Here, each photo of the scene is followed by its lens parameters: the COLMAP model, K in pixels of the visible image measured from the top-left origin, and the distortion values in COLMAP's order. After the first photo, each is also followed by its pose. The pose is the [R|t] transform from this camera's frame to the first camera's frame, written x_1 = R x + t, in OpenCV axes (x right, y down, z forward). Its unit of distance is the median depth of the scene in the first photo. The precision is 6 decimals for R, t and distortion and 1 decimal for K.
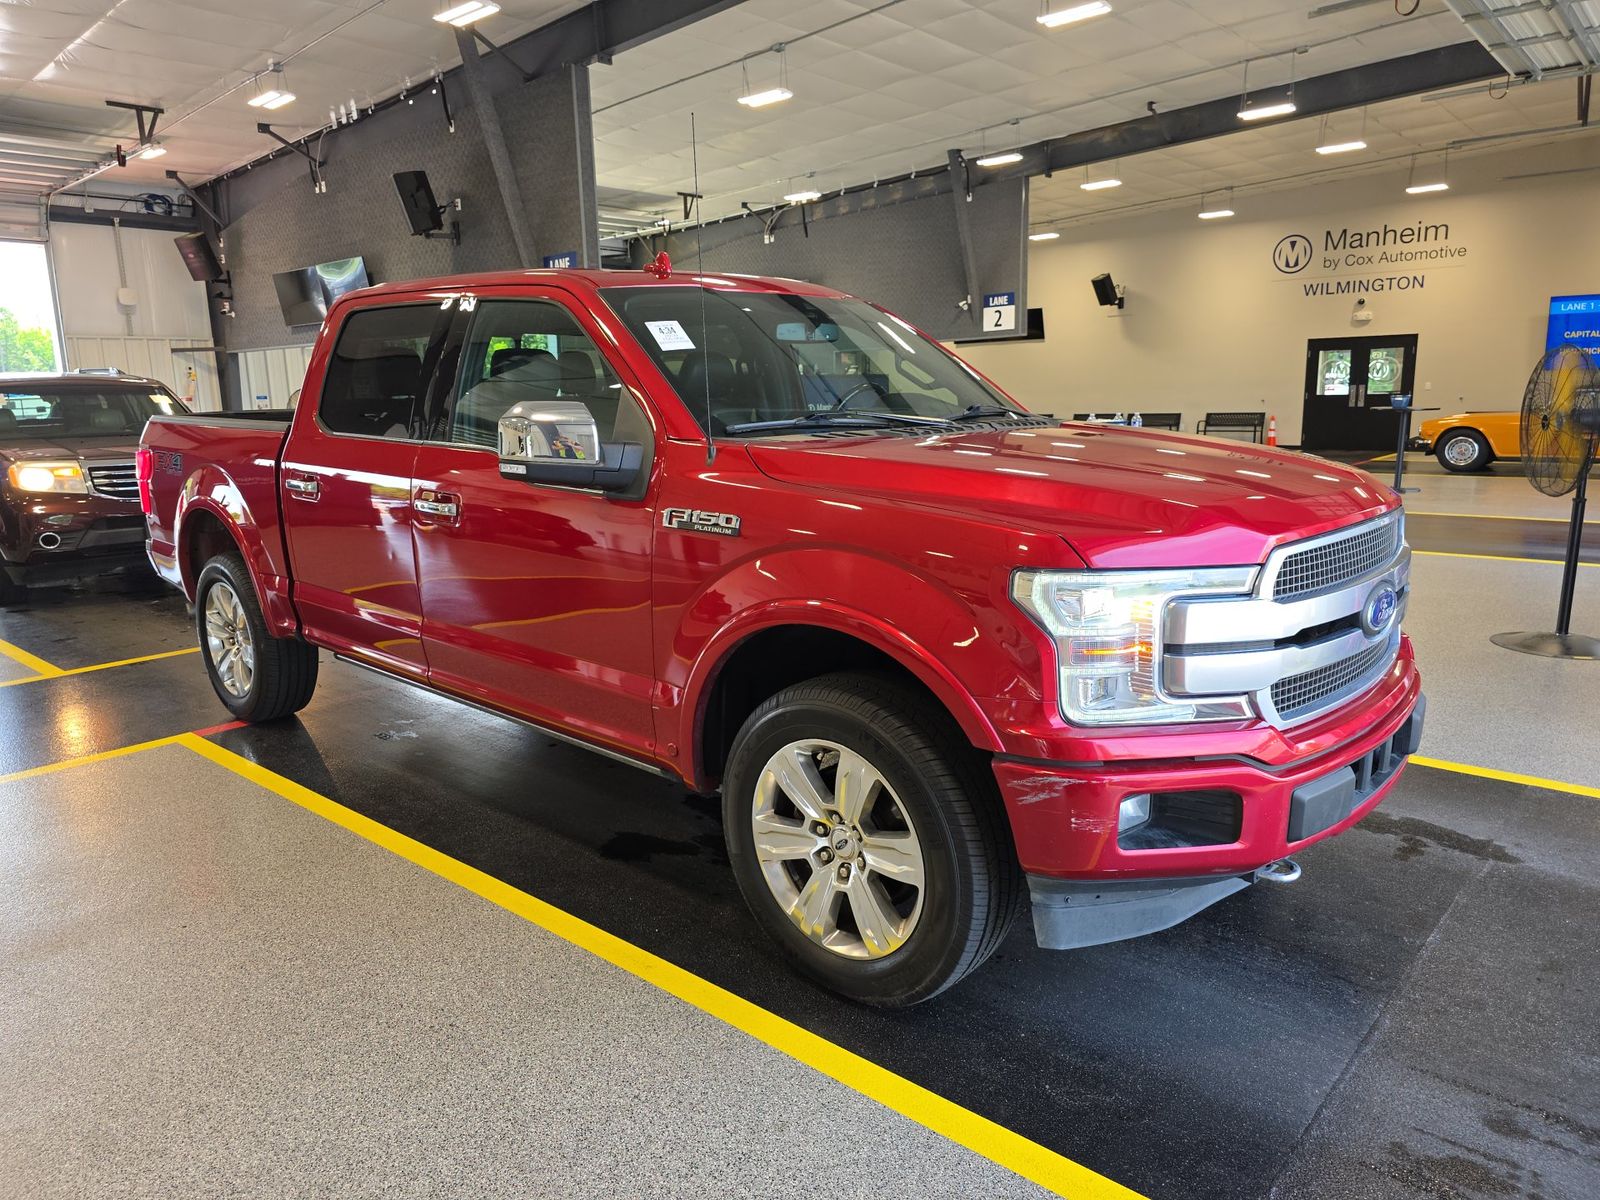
lens RADIAL K [[1083.3, 0, 784.4], [0, 1083.3, 607.4], [0, 0, 1]] dist [0.015957, -0.013267]
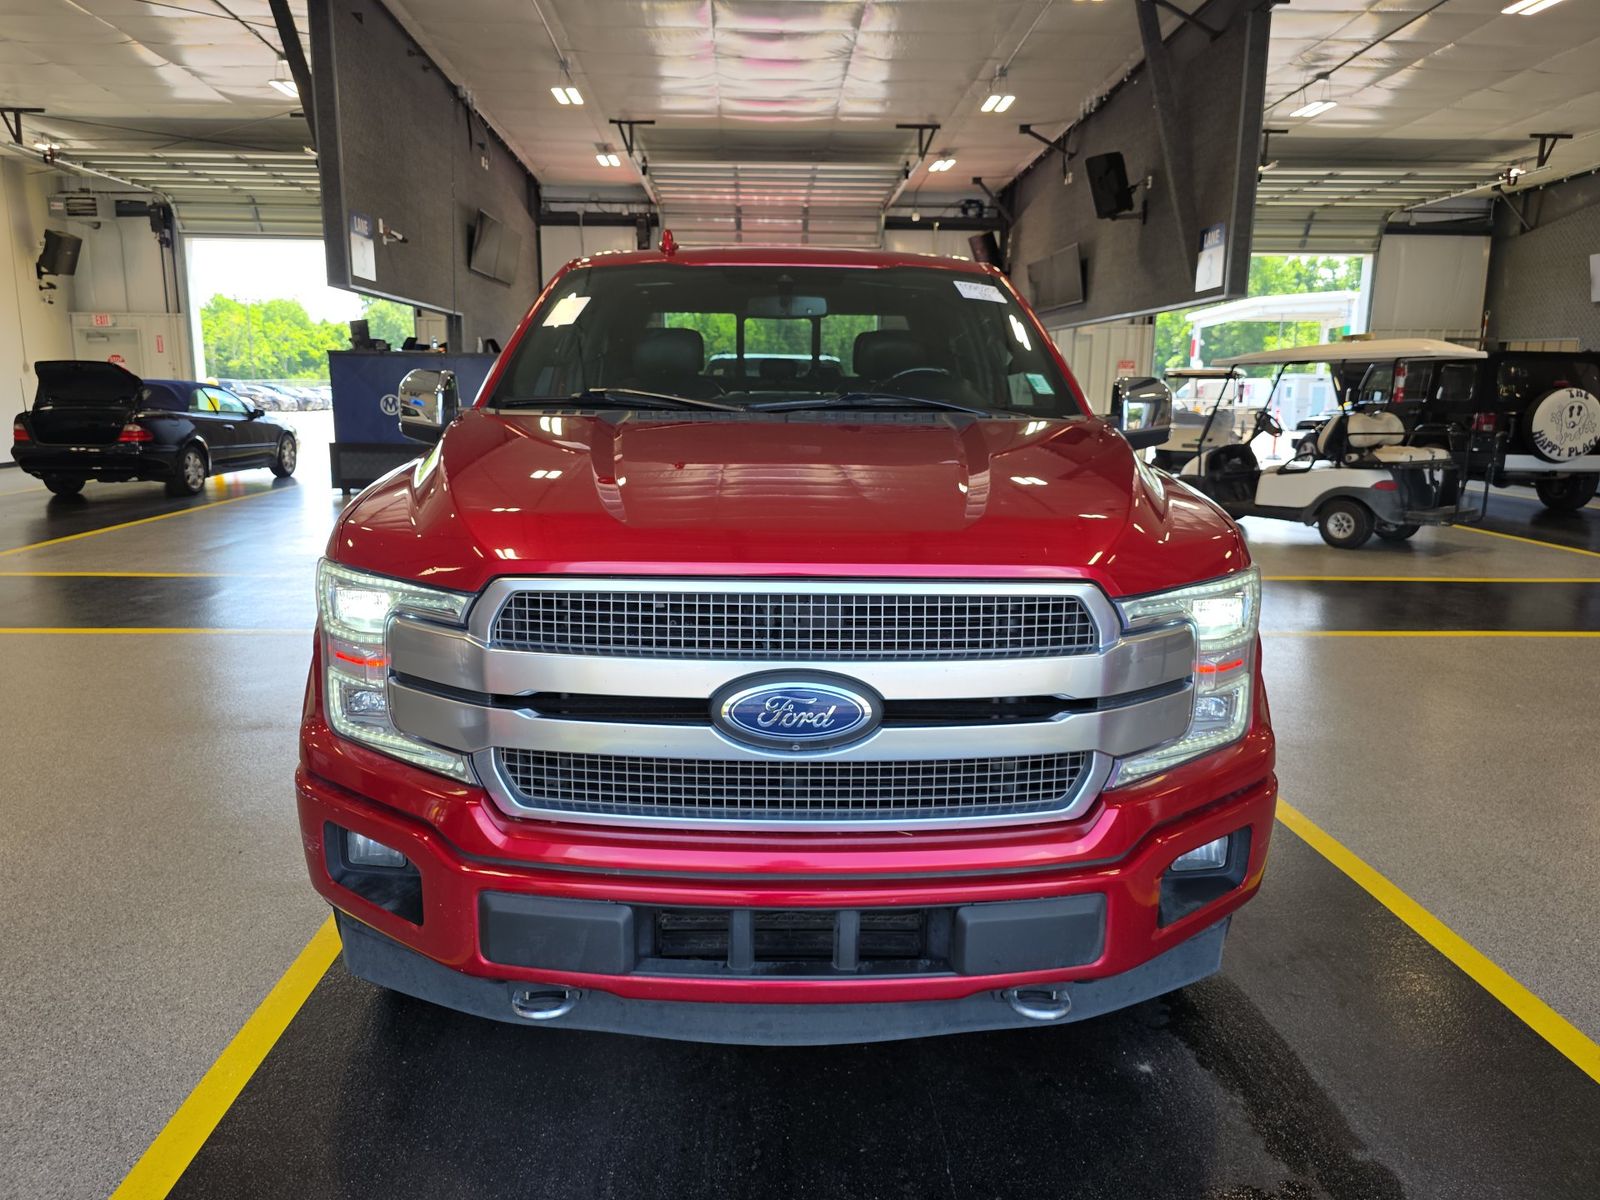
lens RADIAL K [[1083.3, 0, 799.4], [0, 1083.3, 599.6], [0, 0, 1]] dist [0.015957, -0.013267]
pose [[0.704298, 0.163148, -0.690903, 0.178747], [-0.159714, 0.984699, 0.069714, -0.019497], [0.691704, 0.061248, 0.719579, 0.094932]]
